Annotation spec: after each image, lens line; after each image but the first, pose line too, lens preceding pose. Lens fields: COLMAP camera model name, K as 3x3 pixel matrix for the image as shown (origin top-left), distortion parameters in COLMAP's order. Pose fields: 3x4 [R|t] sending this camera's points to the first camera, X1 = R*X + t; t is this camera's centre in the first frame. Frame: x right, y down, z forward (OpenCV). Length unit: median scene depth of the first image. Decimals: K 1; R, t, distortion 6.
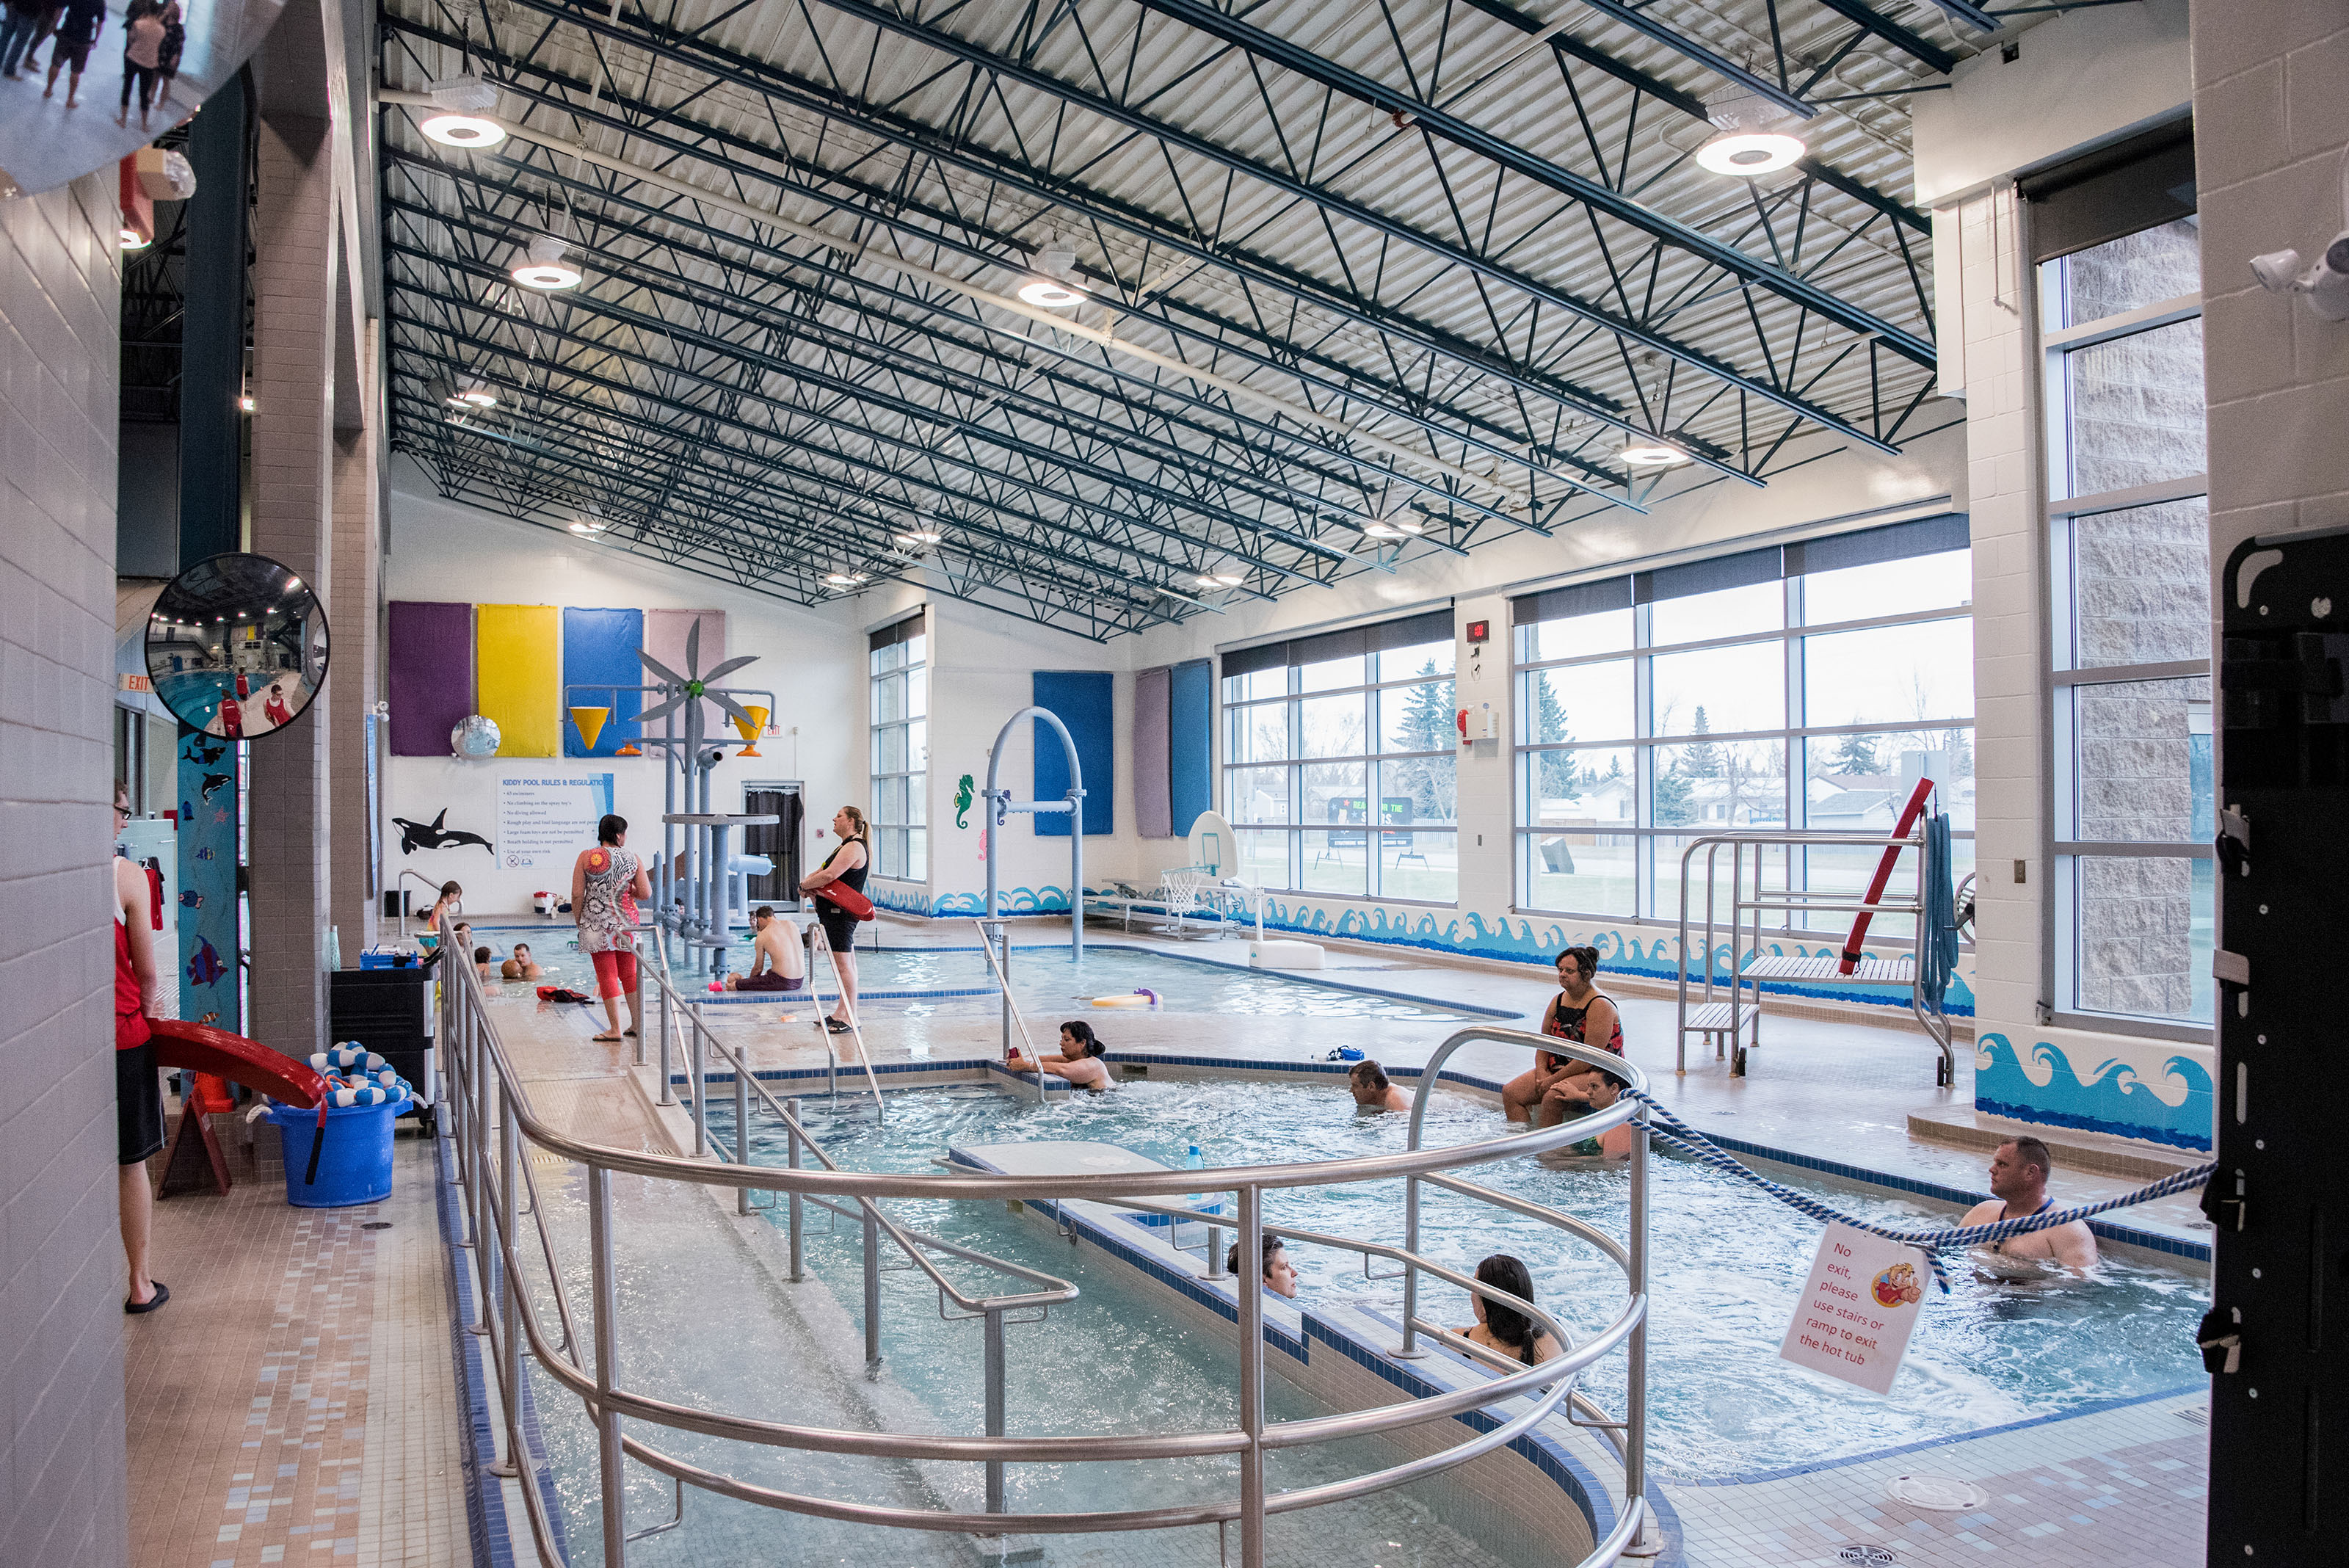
lens RADIAL K [[1869.3, 0, 1174.5], [0, 1869.3, 784.0], [0, 0, 1]] dist [-0.004520, -0.001477]
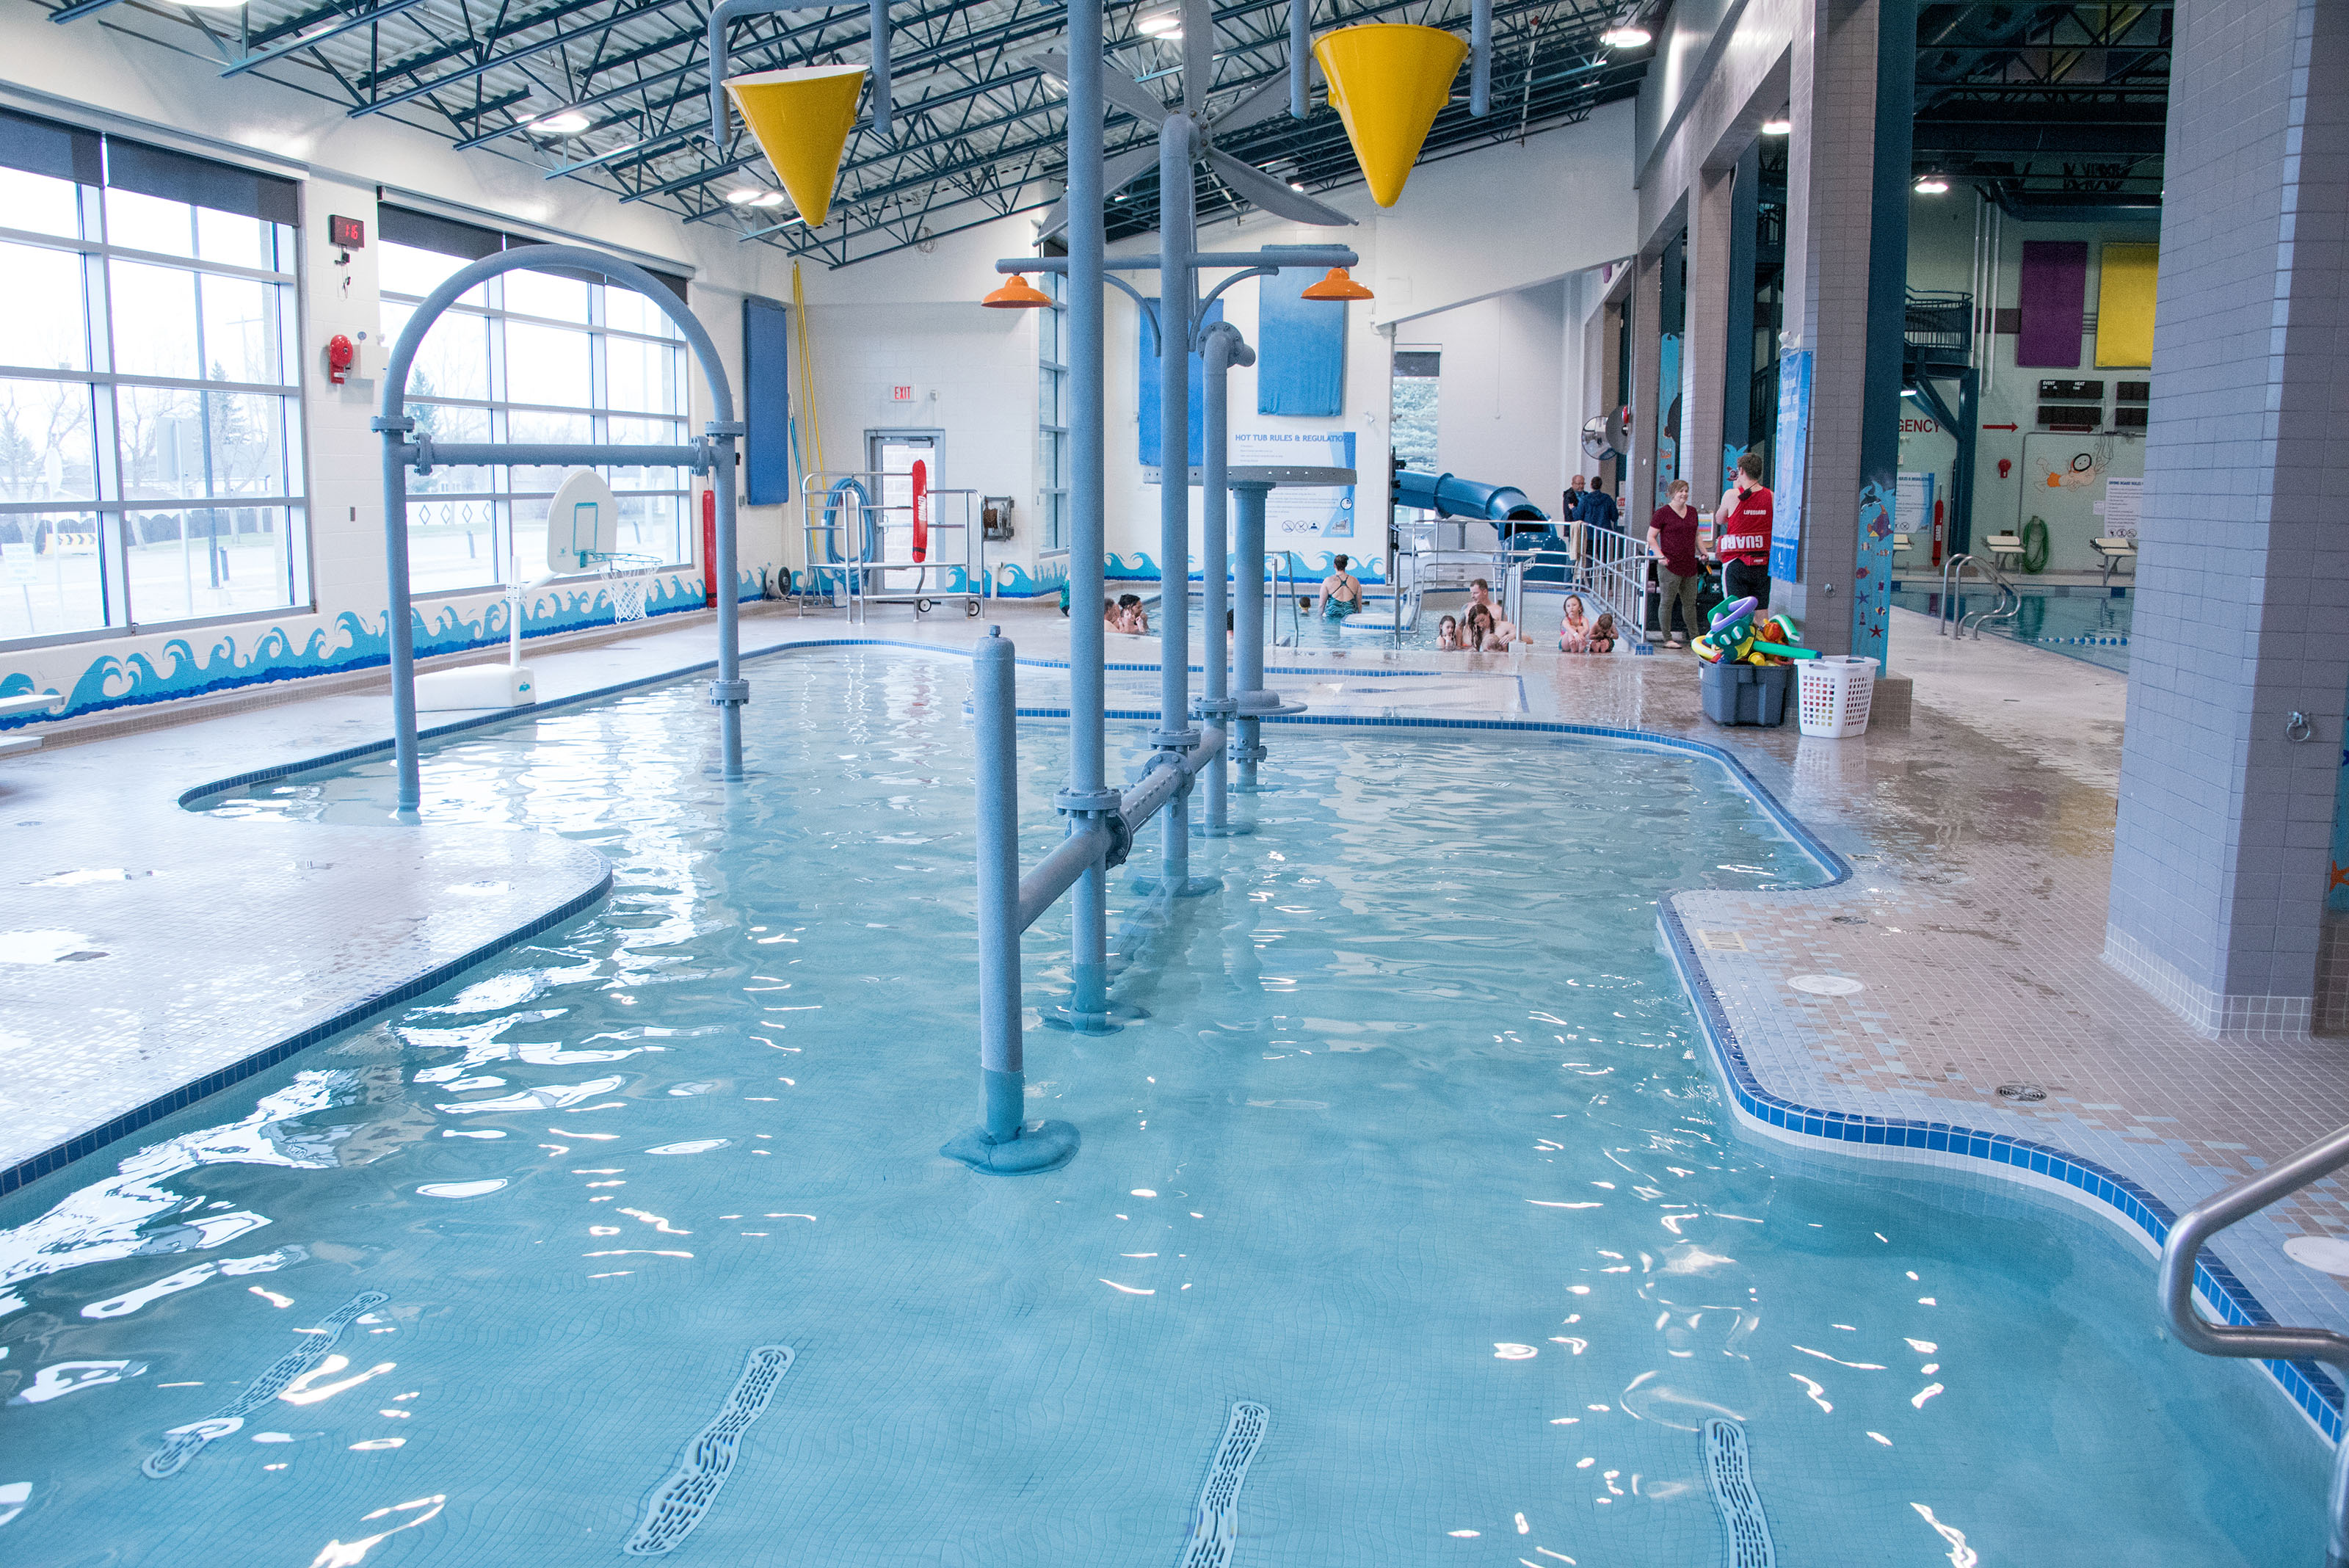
lens RADIAL K [[1869.3, 0, 1174.5], [0, 1869.3, 784.0], [0, 0, 1]] dist [-0.004520, -0.001477]
pose [[-0.846804, -0.101594, 0.522112, -0.515267], [-0.025374, 0.988188, 0.151131, 0.014626], [-0.531299, 0.114730, -0.839380, 1.441762]]
